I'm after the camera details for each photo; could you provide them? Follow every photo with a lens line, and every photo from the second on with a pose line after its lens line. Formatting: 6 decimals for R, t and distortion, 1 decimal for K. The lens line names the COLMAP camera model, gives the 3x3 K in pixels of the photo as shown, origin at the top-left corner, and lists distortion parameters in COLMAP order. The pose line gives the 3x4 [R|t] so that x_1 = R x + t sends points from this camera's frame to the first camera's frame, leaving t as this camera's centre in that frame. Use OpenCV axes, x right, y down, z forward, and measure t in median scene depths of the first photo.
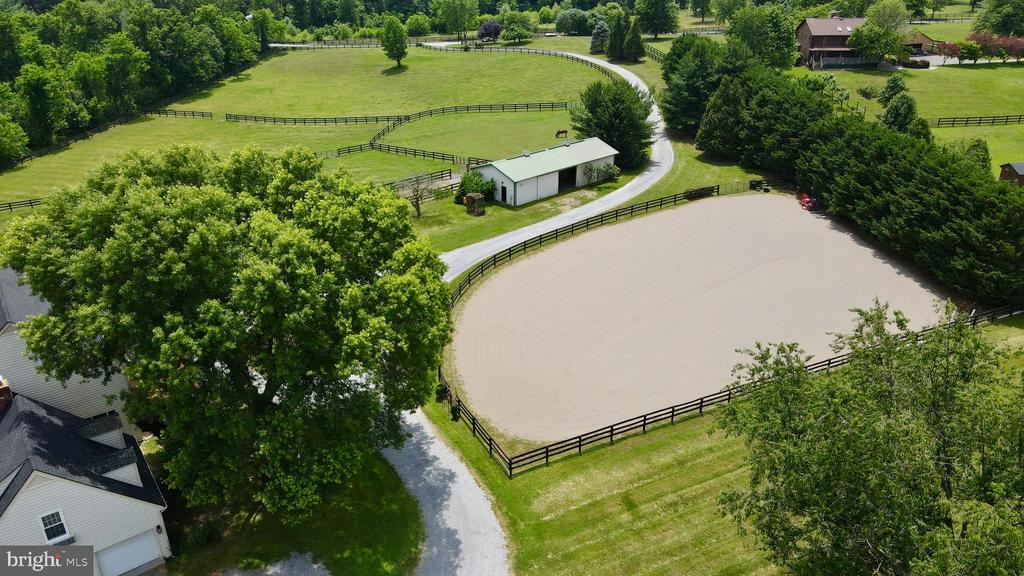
lens RADIAL K [[759.5, 0, 510.5], [0, 759.5, 296.0], [0, 0, 1]] dist [-0.010466, 0.036415]
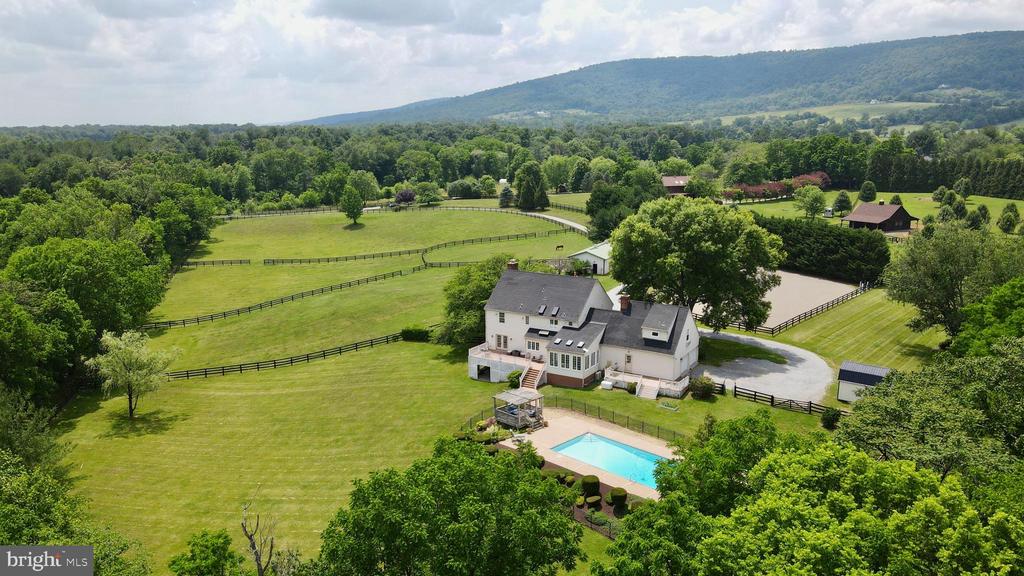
lens RADIAL K [[759.5, 0, 510.5], [0, 759.5, 296.0], [0, 0, 1]] dist [-0.010466, 0.036415]
pose [[0.926146, -0.078611, 0.368882, -0.497470], [0.162422, 0.965831, -0.201965, 0.143258], [-0.340401, 0.246964, 0.907268, -0.265627]]
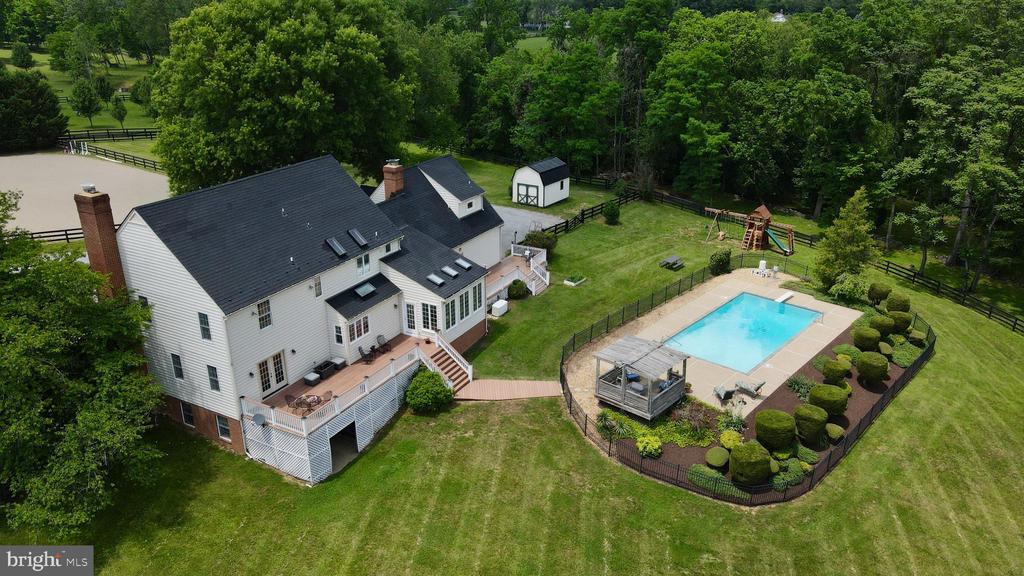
lens RADIAL K [[759.5, 0, 510.5], [0, 759.5, 296.0], [0, 0, 1]] dist [-0.010466, 0.036415]
pose [[-0.417788, -0.344605, 0.840655, -0.506101], [0.393671, 0.765243, 0.509339, -0.074286], [-0.818826, 0.543737, -0.184049, 0.317540]]
